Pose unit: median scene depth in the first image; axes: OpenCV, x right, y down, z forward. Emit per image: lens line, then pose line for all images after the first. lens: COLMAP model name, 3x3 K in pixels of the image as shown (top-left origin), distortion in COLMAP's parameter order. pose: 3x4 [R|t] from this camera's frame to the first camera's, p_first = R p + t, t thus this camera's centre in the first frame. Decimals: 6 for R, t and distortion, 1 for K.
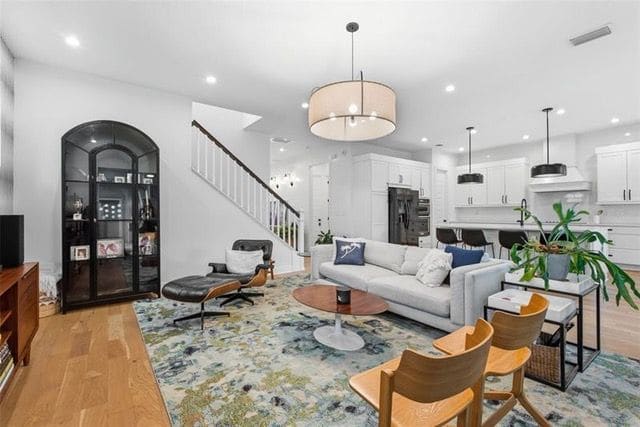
lens RADIAL K [[279.8, 0, 333.1], [0, 279.8, 211.4], [0, 0, 1]] dist [0.001303, 0.000215]
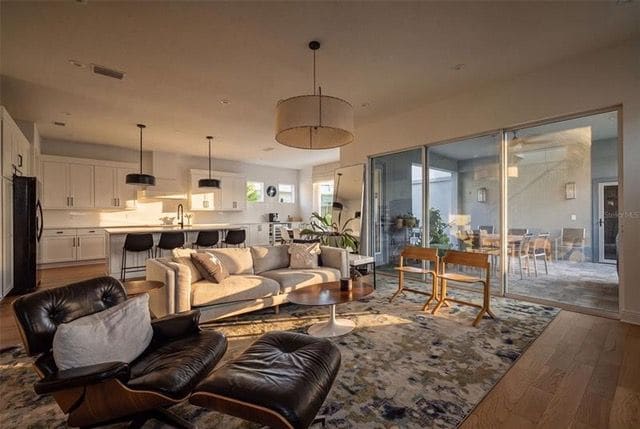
lens RADIAL K [[279.8, 0, 314.2], [0, 279.8, 215.4], [0, 0, 1]] dist [0.001303, 0.000215]
pose [[-0.008545, 0.002236, 0.999961, -1.187532], [0.004629, 0.999987, -0.002196, 0.018152], [-0.999953, 0.004610, -0.008555, 1.196466]]
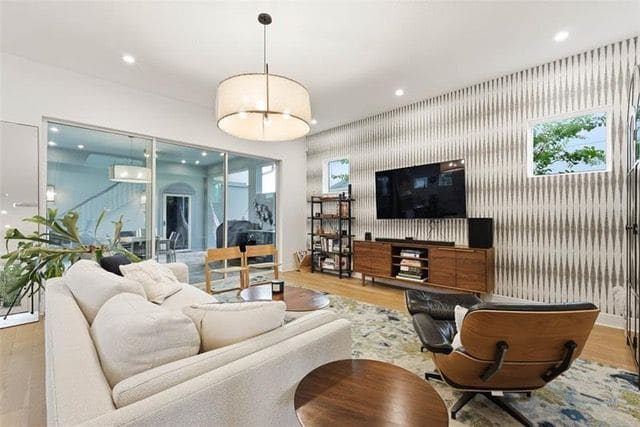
lens RADIAL K [[279.8, 0, 314.6], [0, 279.8, 213.9], [0, 0, 1]] dist [0.001303, 0.000215]
pose [[-0.995748, 0.000622, -0.092121, -0.007950], [0.001254, 0.999976, -0.006811, -0.000425], [0.092114, -0.006897, -0.995725, 2.310688]]
